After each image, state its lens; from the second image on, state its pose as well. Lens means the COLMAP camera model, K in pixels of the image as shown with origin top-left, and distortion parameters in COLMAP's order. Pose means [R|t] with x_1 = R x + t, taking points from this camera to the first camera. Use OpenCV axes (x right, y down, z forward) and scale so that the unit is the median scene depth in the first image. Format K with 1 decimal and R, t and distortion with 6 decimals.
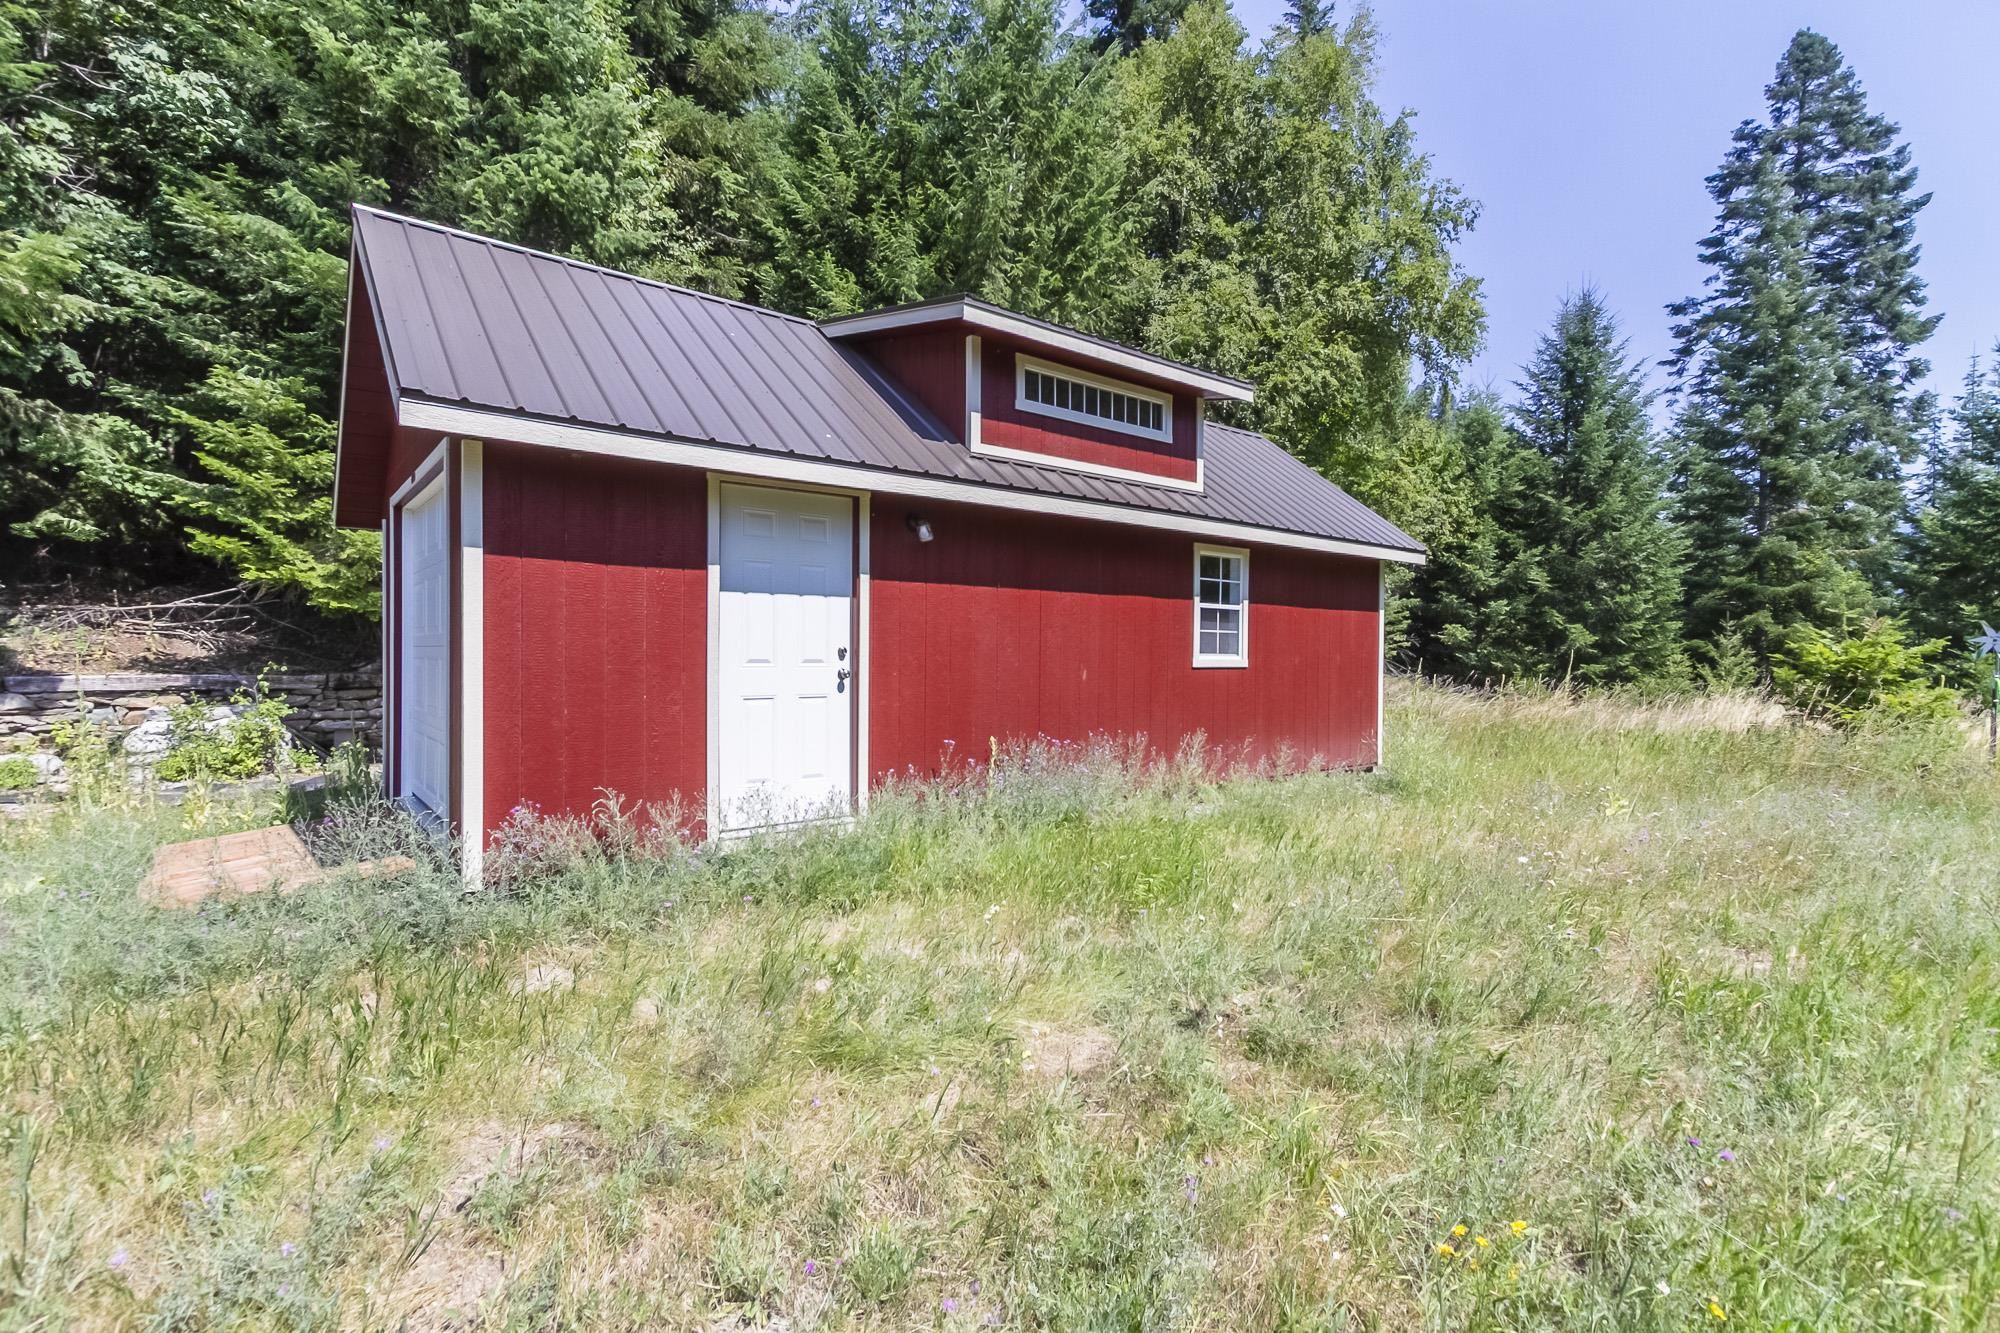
lens RADIAL K [[928.7, 0, 1000.0], [0, 928.7, 666.5], [0, 0, 1]] dist [0.001318, 0.000754]
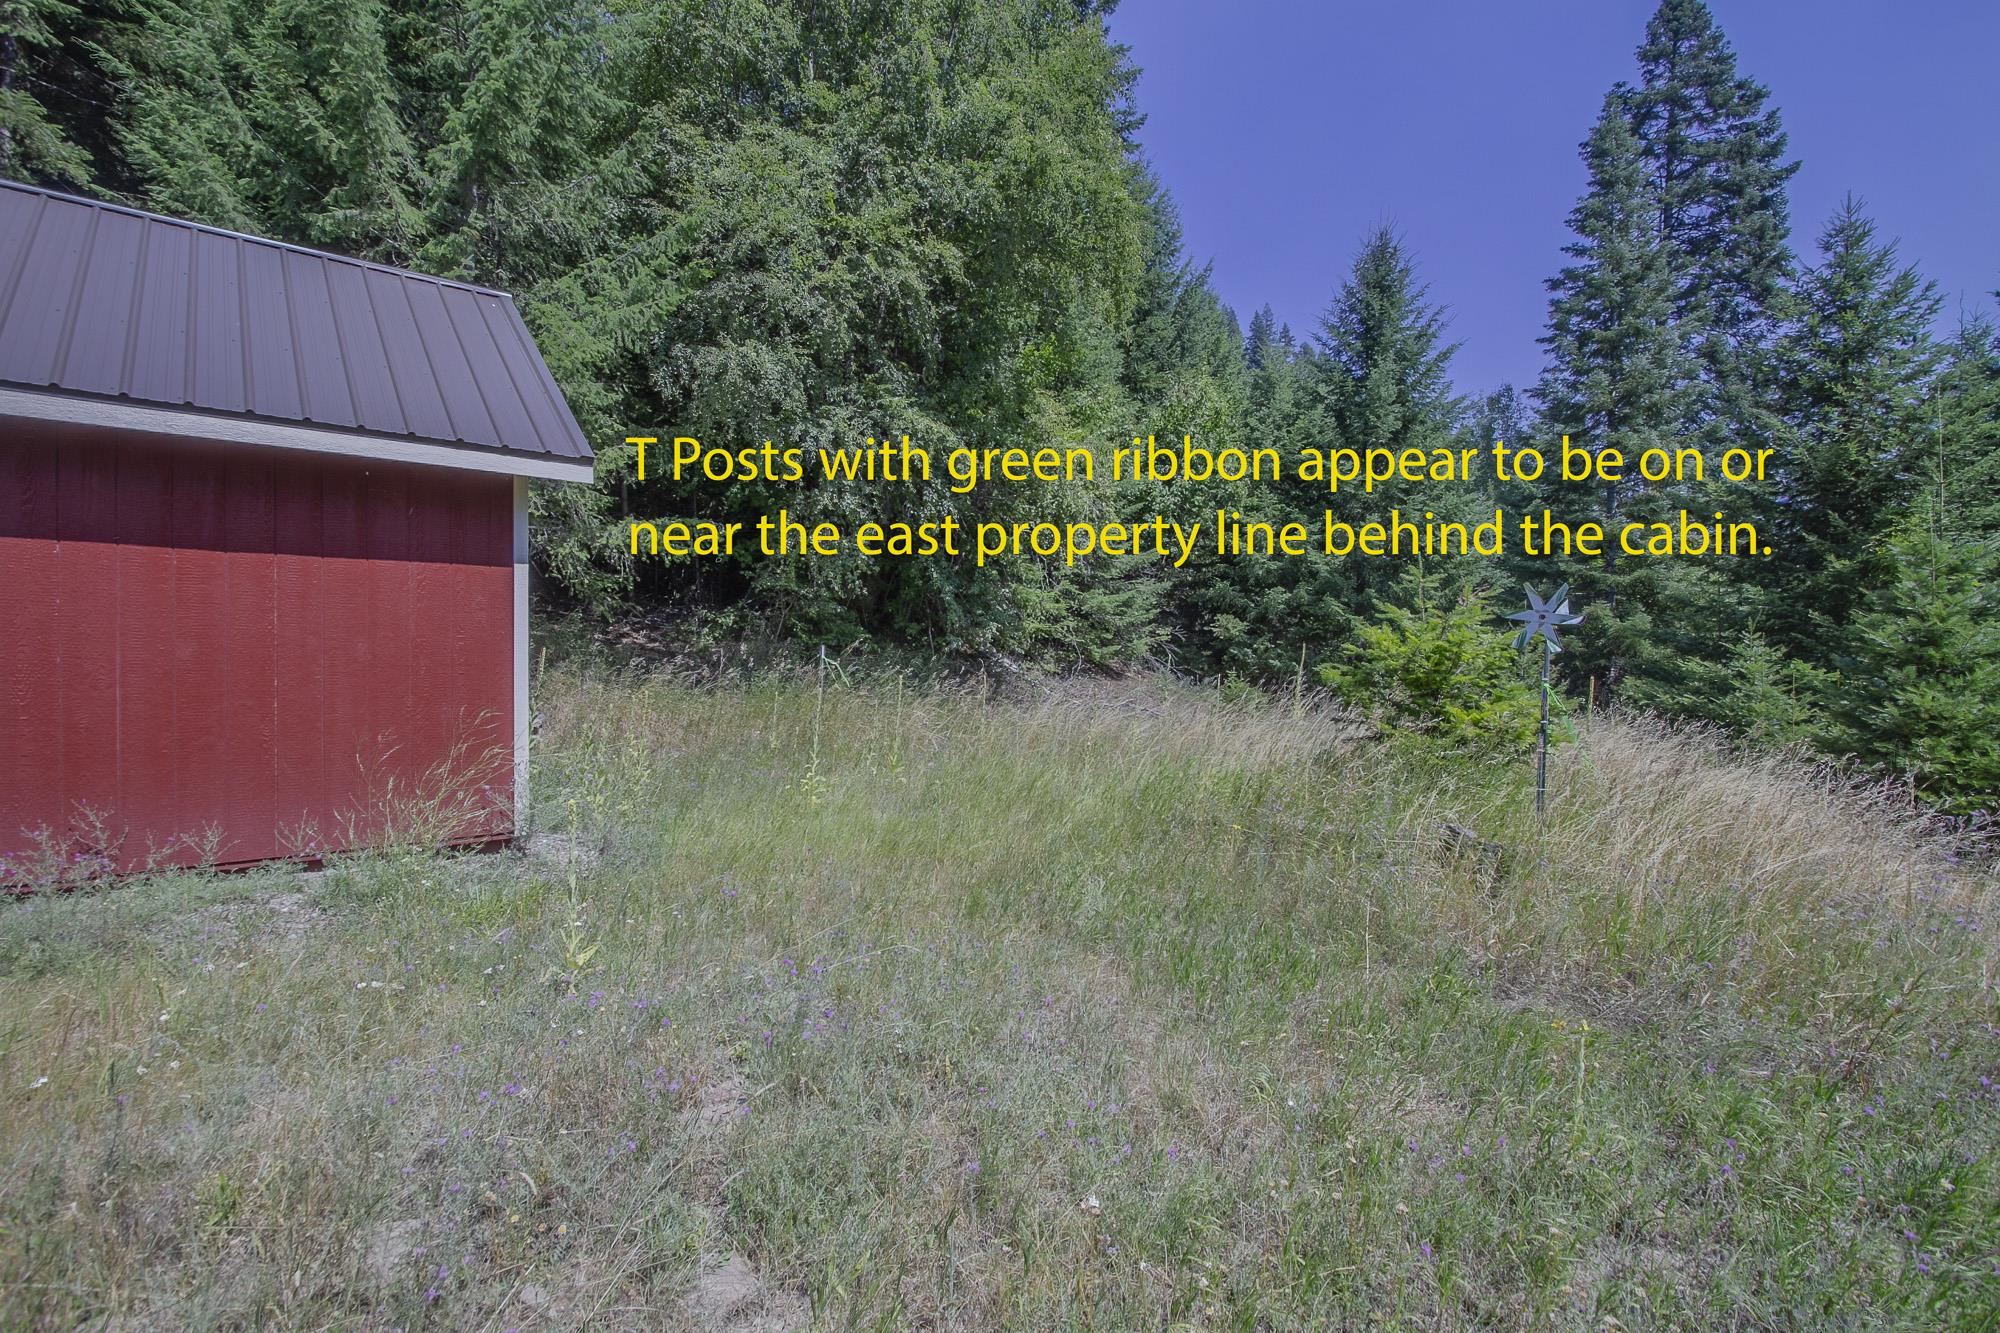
lens RADIAL K [[928.8, 0, 1000.0], [0, 928.8, 666.5], [0, 0, 1]] dist [-0.016204, -0.000681]
pose [[0.999612, 0.001274, 0.027829, 0.168288], [-0.001310, 0.999998, 0.001270, 0.000336], [-0.027827, -0.001306, 0.999612, 0.104127]]
